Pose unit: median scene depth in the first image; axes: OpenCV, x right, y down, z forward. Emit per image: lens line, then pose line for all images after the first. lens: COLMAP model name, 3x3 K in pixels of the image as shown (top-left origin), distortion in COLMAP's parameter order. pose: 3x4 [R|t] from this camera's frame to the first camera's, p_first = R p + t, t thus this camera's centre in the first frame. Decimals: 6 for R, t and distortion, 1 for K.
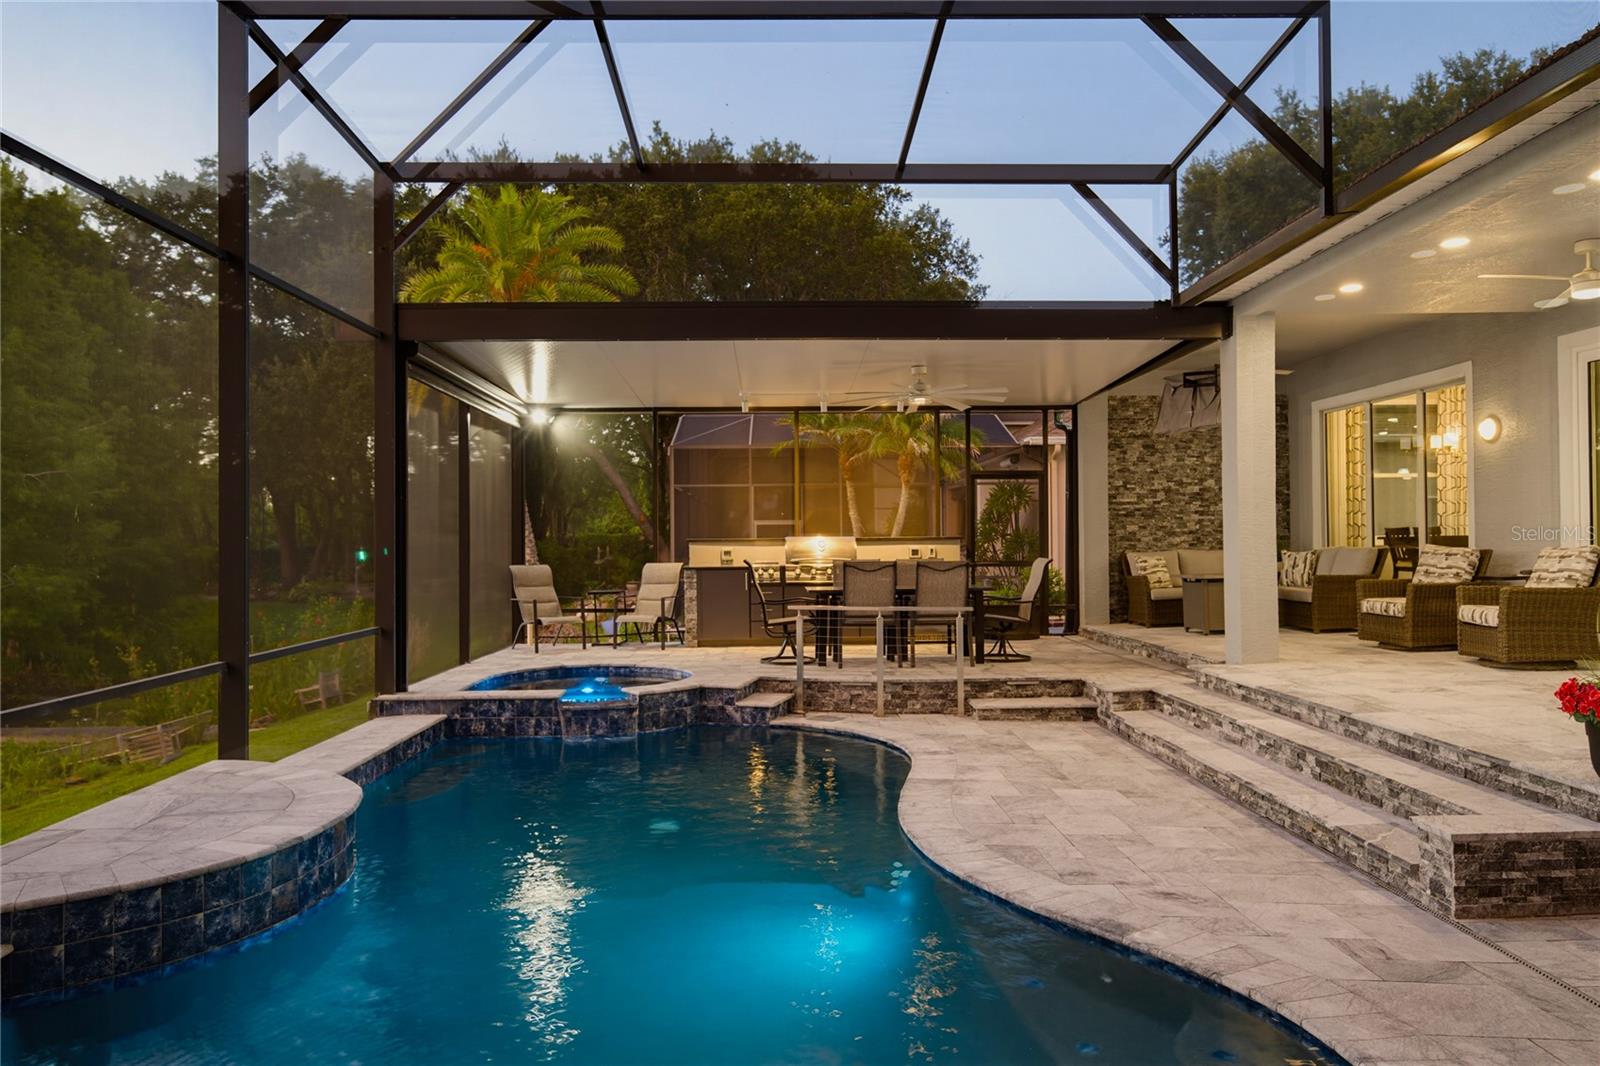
lens RADIAL K [[1054.3, 0, 807.2], [0, 1054.3, 526.7], [0, 0, 1]] dist [-0.000042, -0.006037]
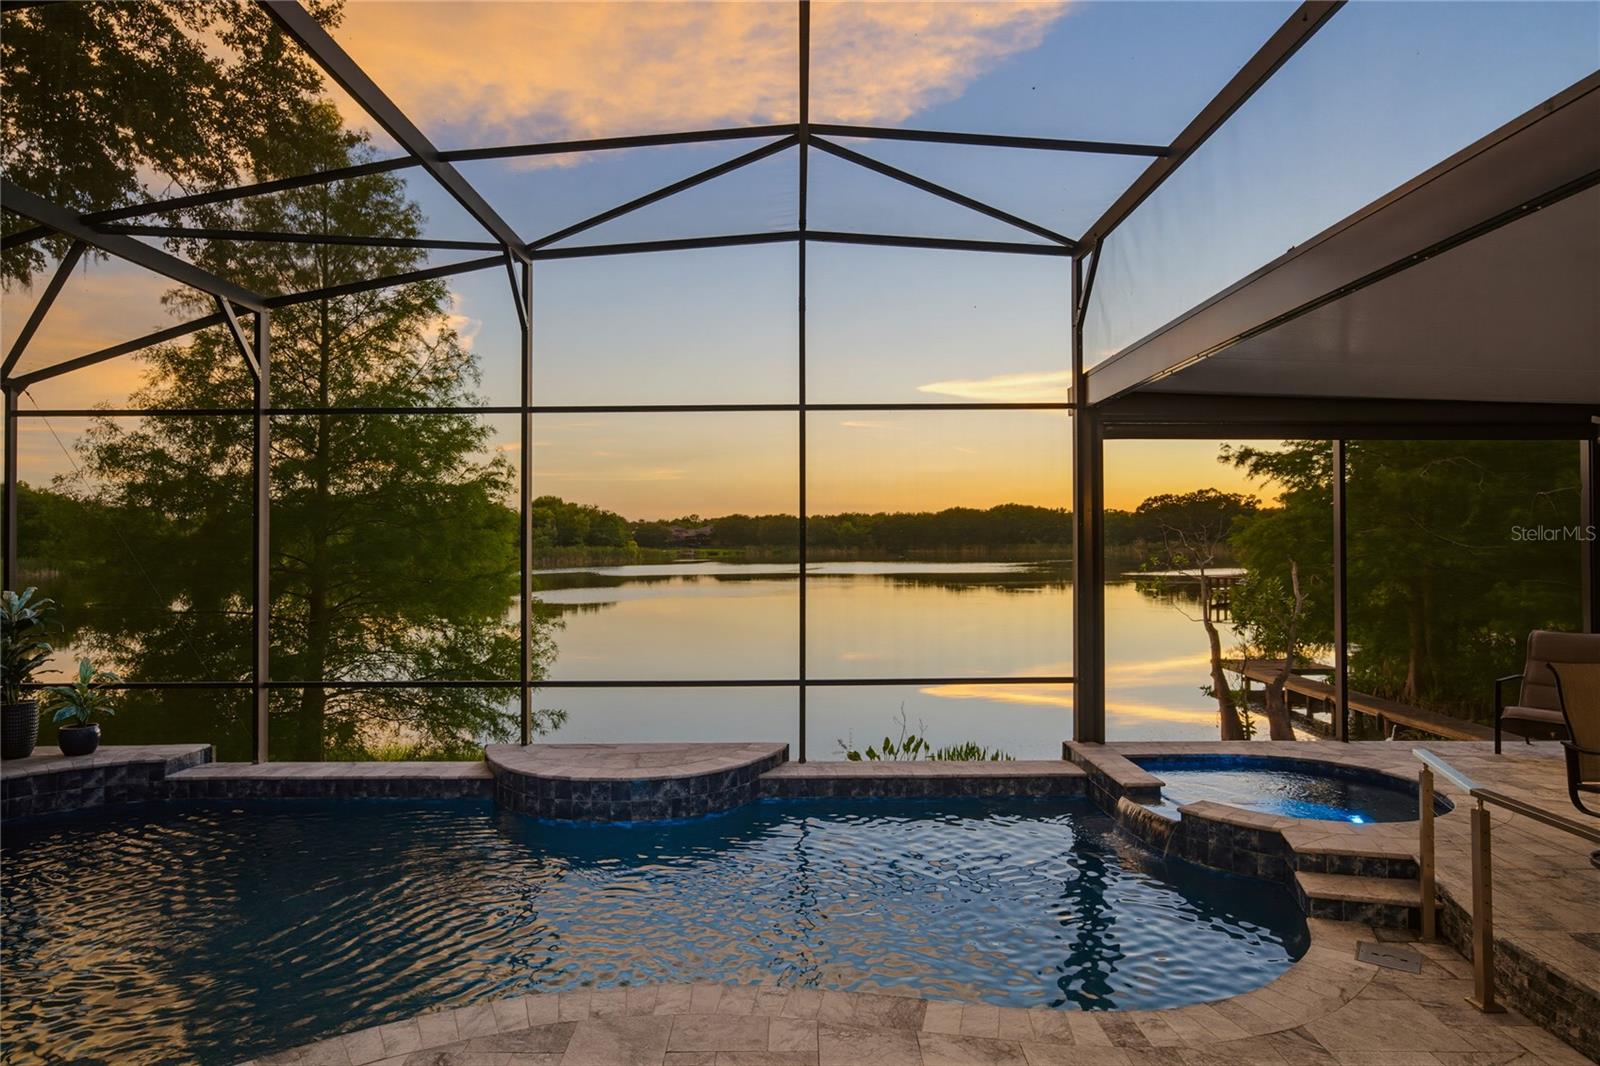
lens RADIAL K [[958.8, 0, 802.6], [0, 958.8, 535.4], [0, 0, 1]] dist [-0.002011, 0.001420]
pose [[-0.028156, 0.002304, -0.999601, 0.530075], [0.017579, 0.999844, 0.001809, -0.052247], [0.999449, -0.017521, -0.028192, 0.680207]]
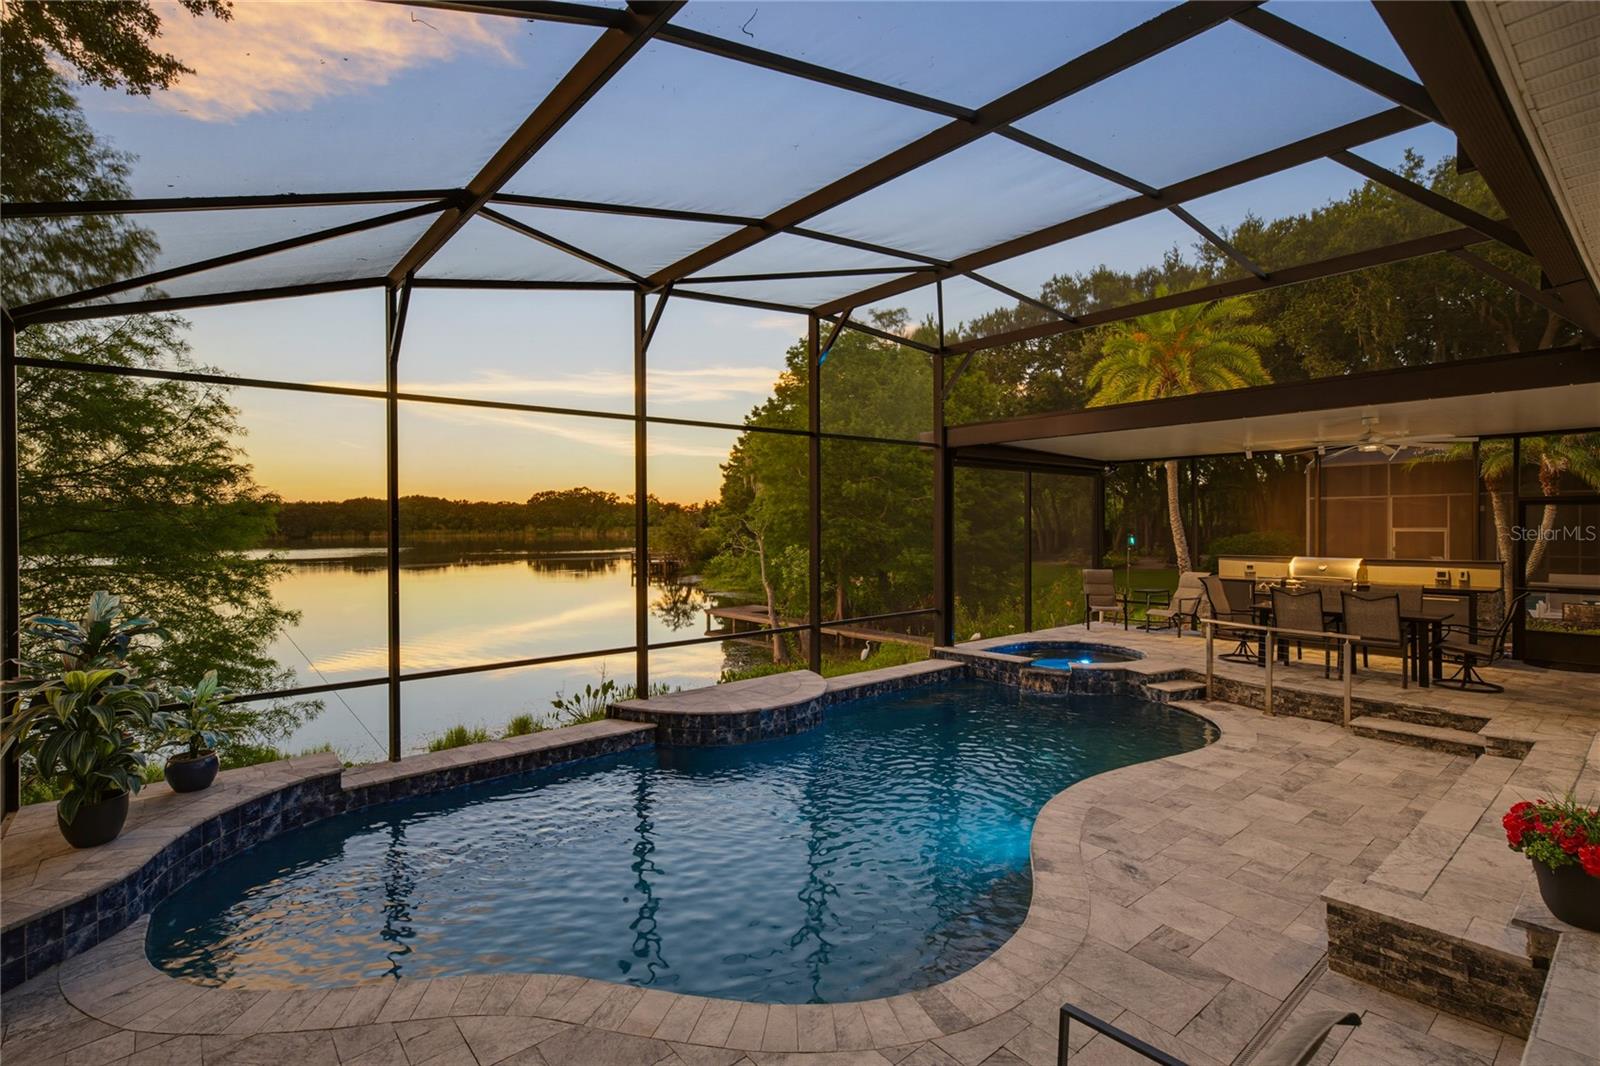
lens RADIAL K [[756.9, 0, 804.0], [0, 756.9, 530.8], [0, 0, 1]] dist [0.002070, -0.000213]
pose [[0.628832, 0.010946, -0.777464, 0.412108], [0.011874, 0.999649, 0.023679, -0.065037], [0.777451, -0.024122, 0.628481, 0.011756]]
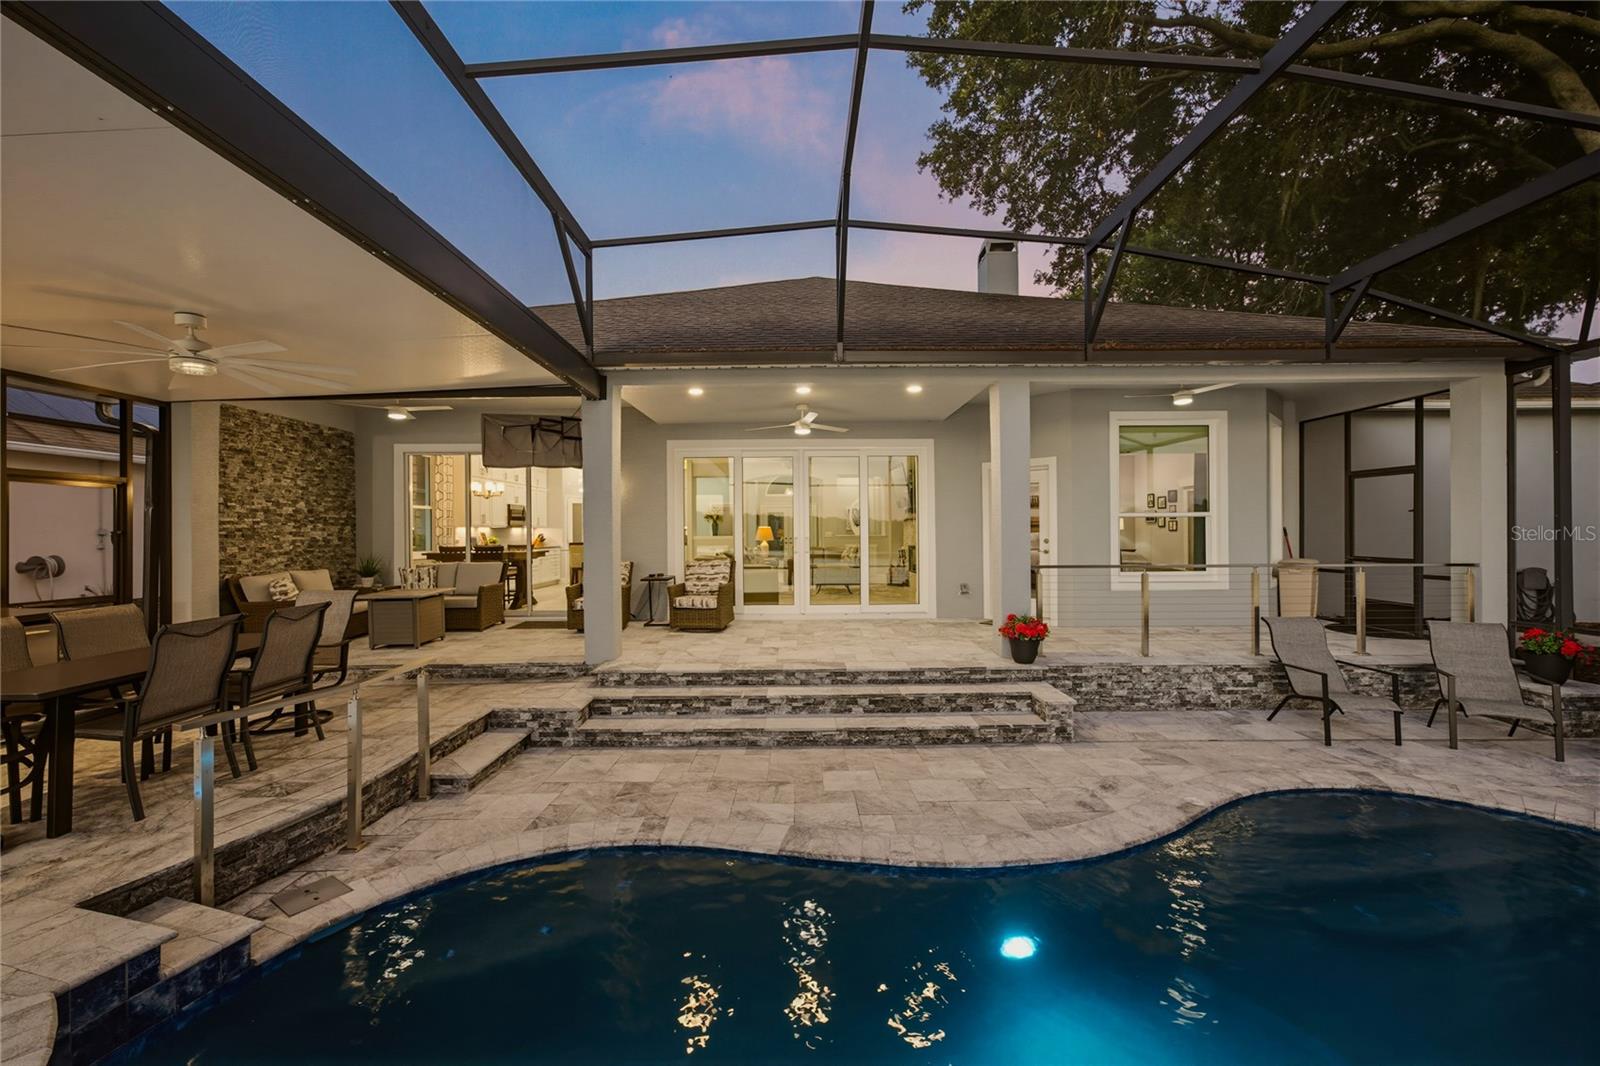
lens RADIAL K [[628.1, 0, 798.0], [0, 628.1, 534.3], [0, 0, 1]] dist [-0.001692, 0.000097]
pose [[0.030561, 0.005166, 0.999520, -0.315684], [-0.006906, 0.999964, -0.004957, -0.018372], [-0.999509, -0.006751, 0.030596, 0.699465]]
